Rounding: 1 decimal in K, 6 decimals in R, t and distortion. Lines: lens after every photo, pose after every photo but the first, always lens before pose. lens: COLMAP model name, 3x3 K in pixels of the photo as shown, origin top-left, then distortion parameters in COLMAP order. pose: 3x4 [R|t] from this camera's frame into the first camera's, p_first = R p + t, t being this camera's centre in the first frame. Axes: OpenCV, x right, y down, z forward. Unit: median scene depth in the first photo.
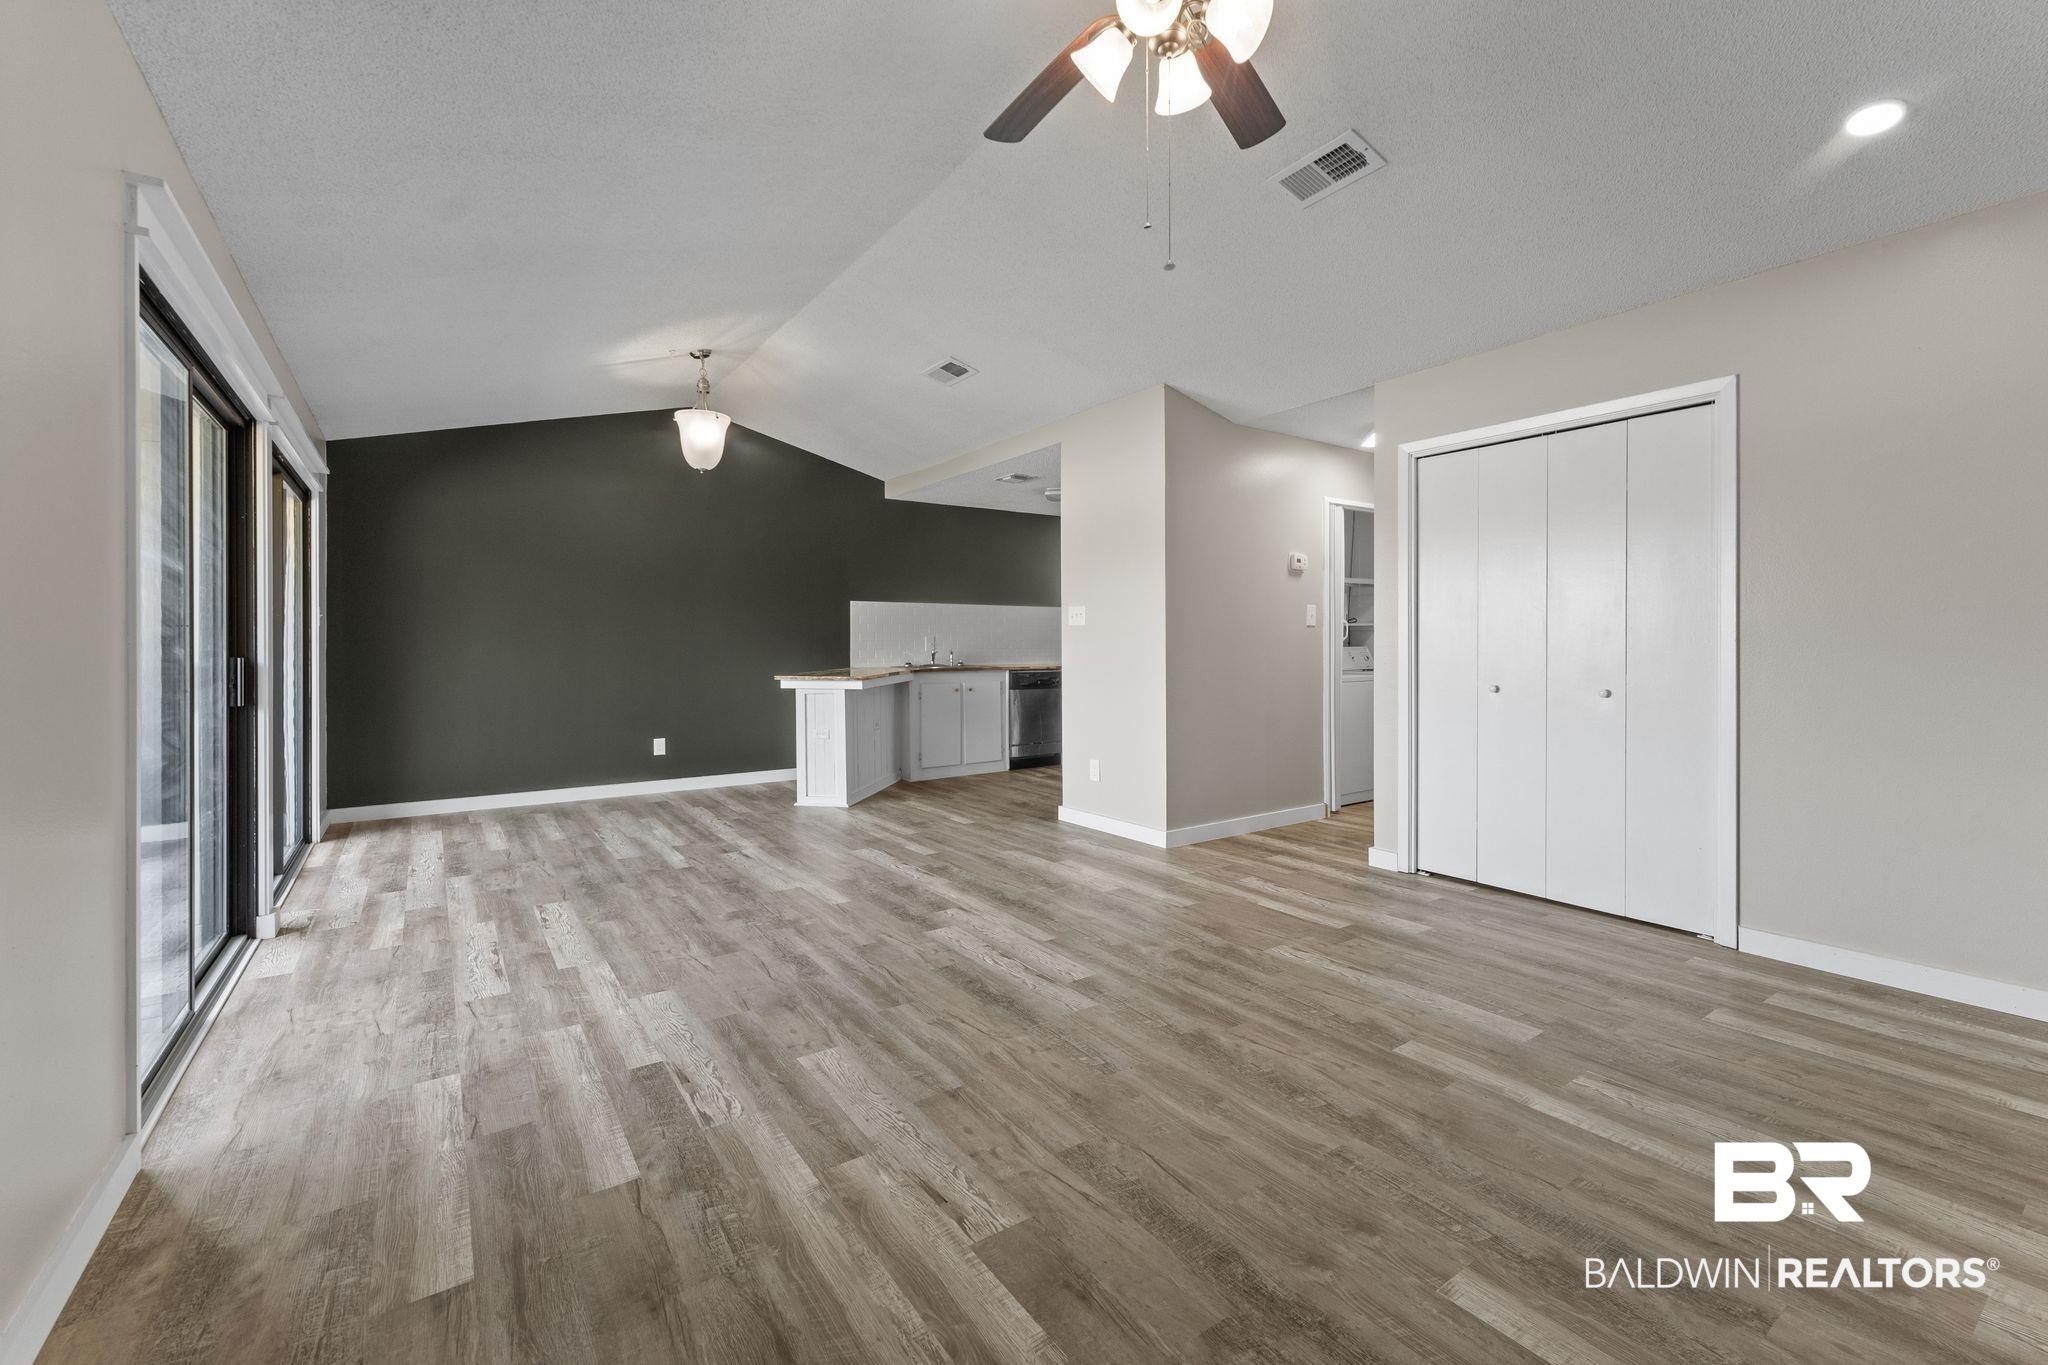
lens RADIAL K [[857.2, 0, 1027.6], [0, 857.2, 642.7], [0, 0, 1]] dist [0.002531, 0.000376]
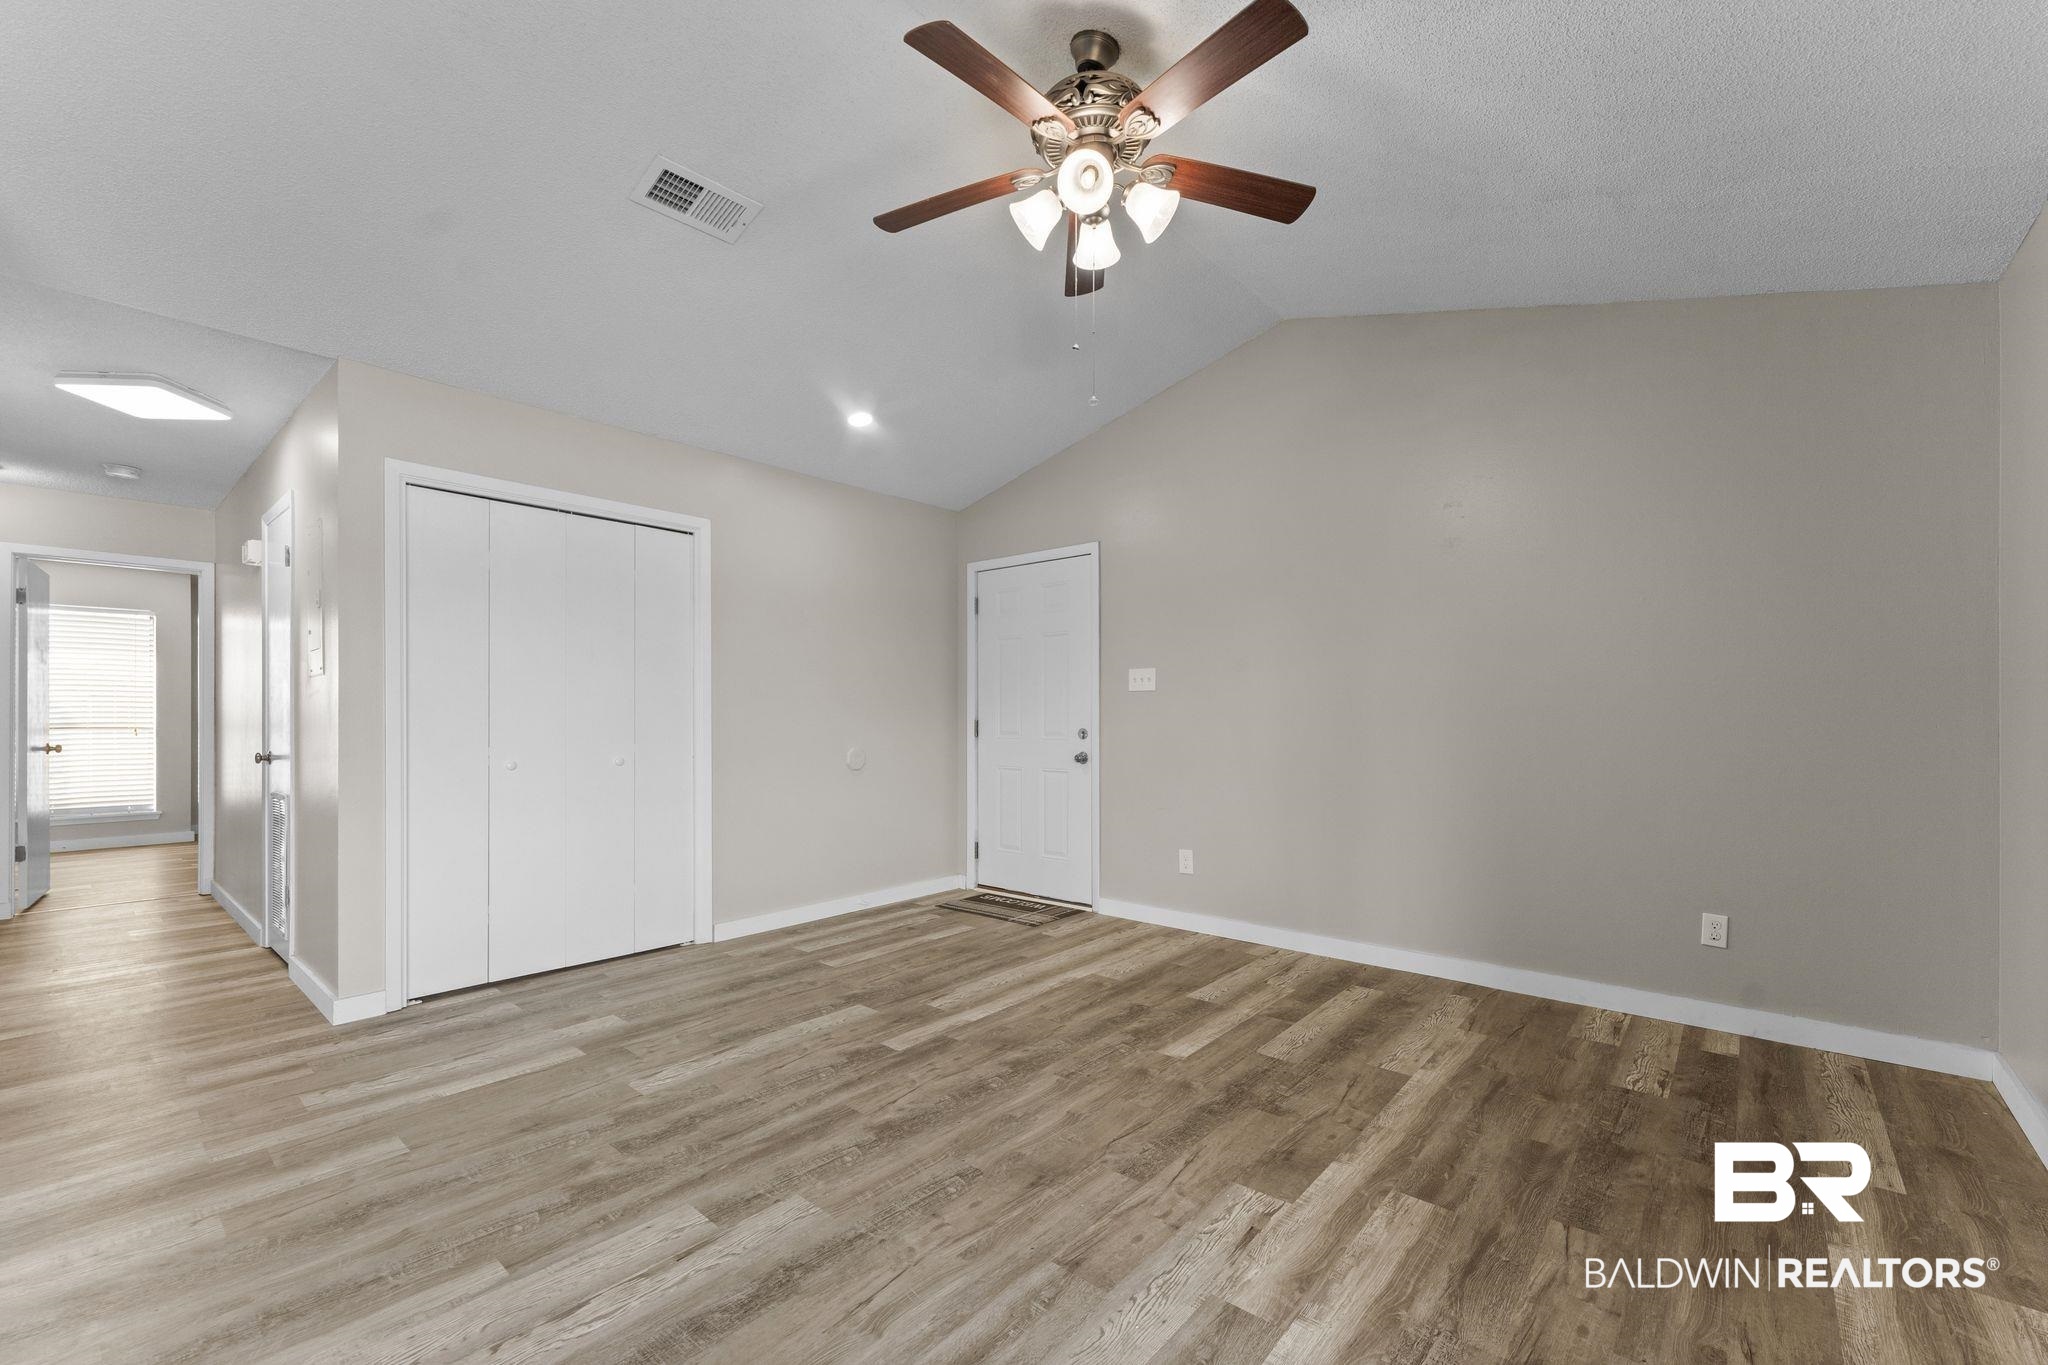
lens RADIAL K [[843.1, 0, 1010.5], [0, 843.1, 715.3], [0, 0, 1]] dist [0.002962, 0.000340]
pose [[-0.238476, 0.007364, 0.971121, -0.567237], [-0.001595, 0.999967, -0.007974, 0.006783], [-0.971147, -0.003450, -0.238456, 0.828593]]
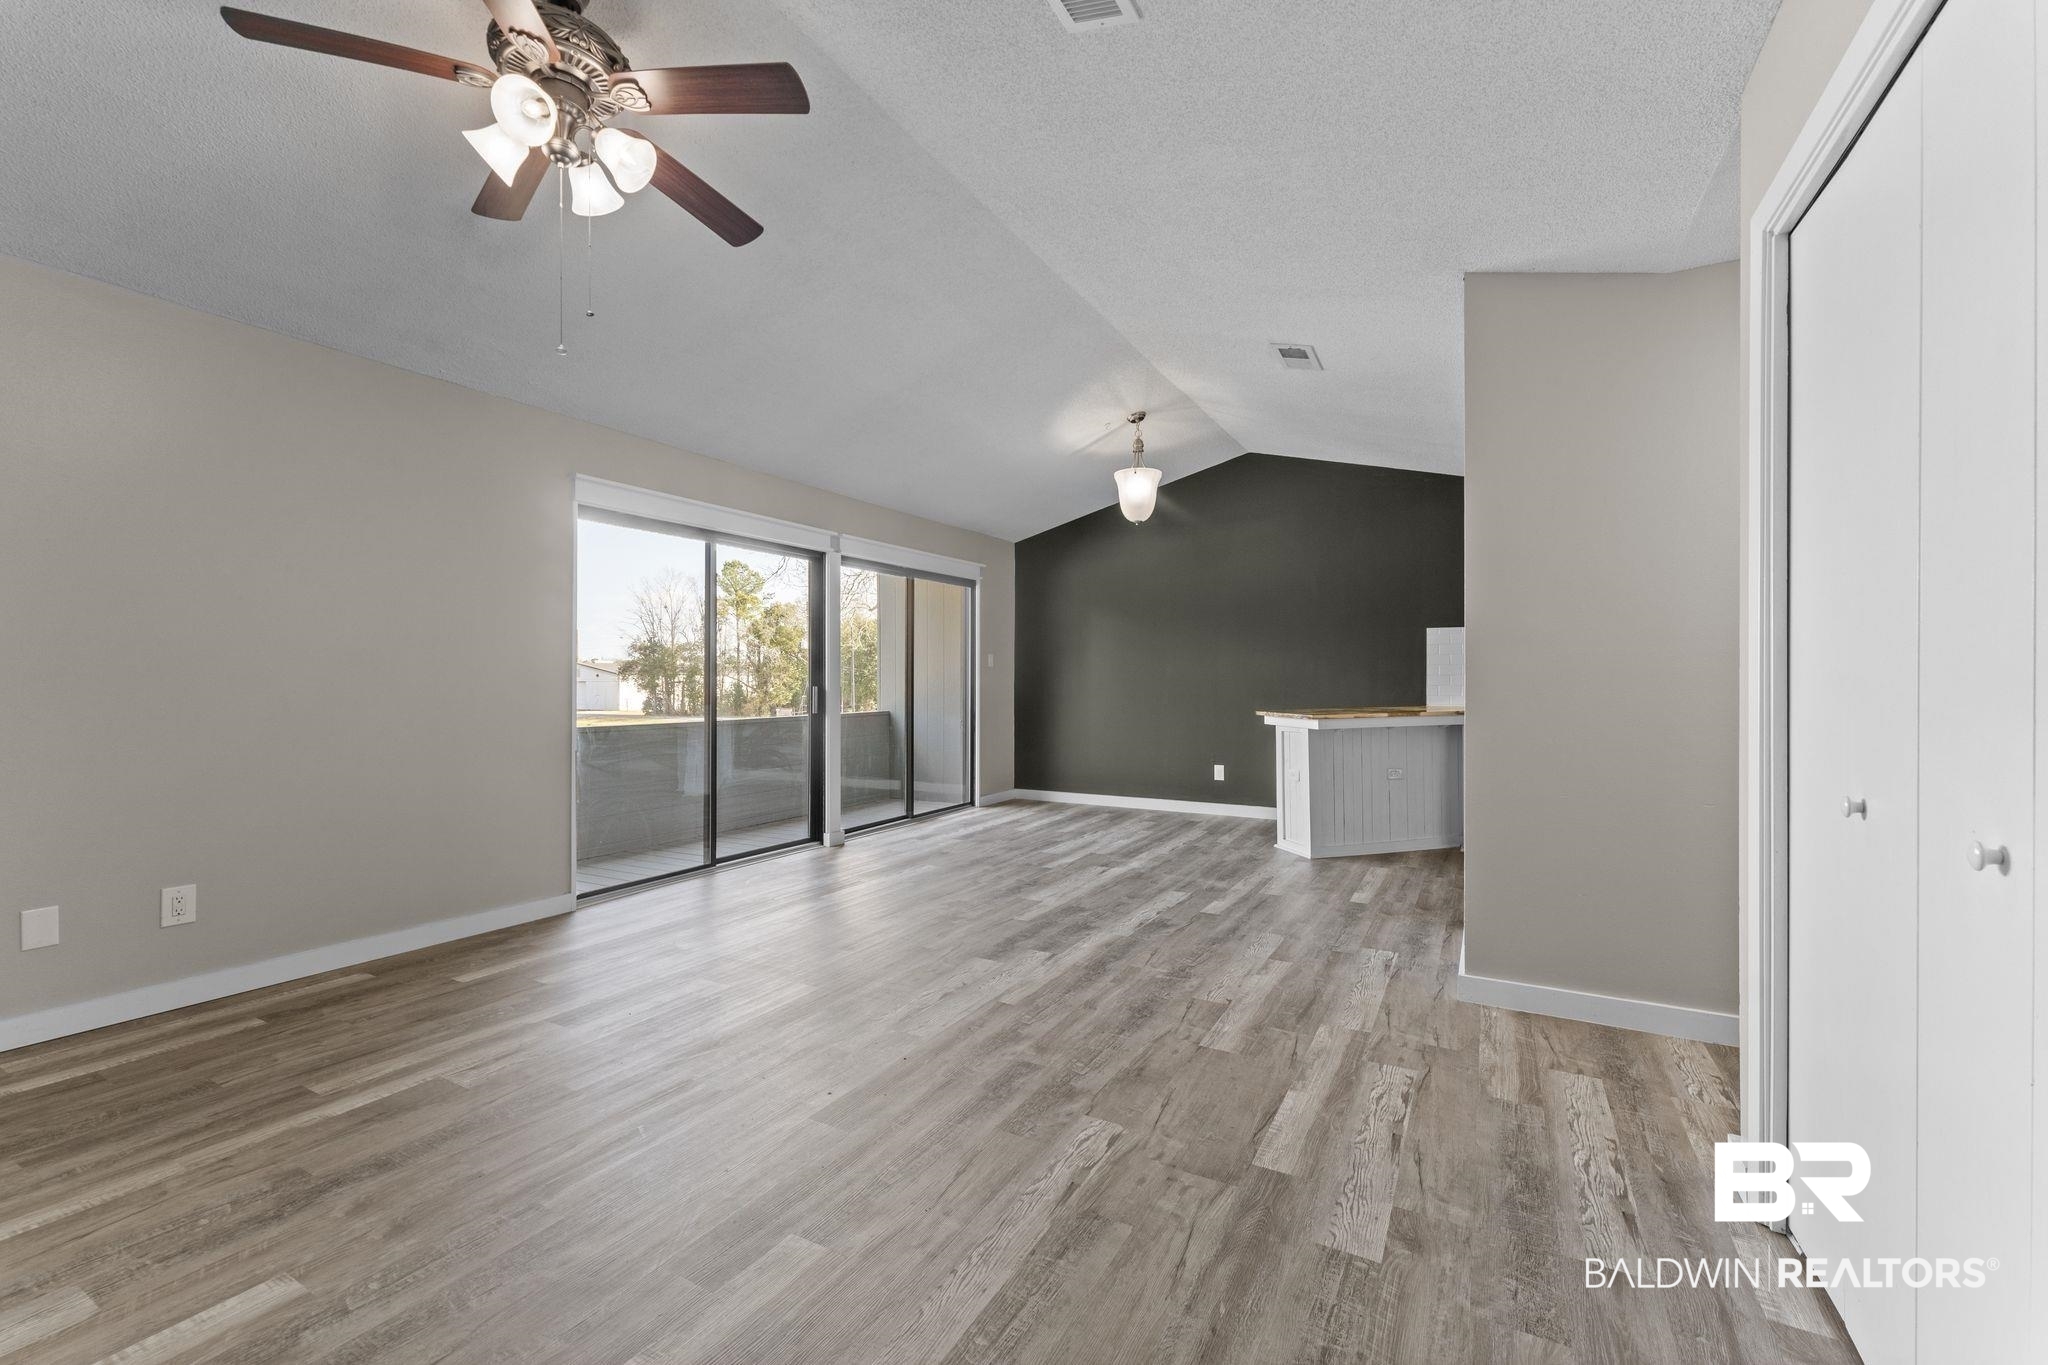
lens RADIAL K [[836.8, 0, 1021.5], [0, 836.8, 667.4], [0, 0, 1]] dist [0.002038, 0.000083]
pose [[0.434371, -0.010549, -0.900672, 0.850324], [0.001680, 0.999939, -0.010901, -0.002332], [0.900732, 0.003222, 0.434362, 0.631486]]
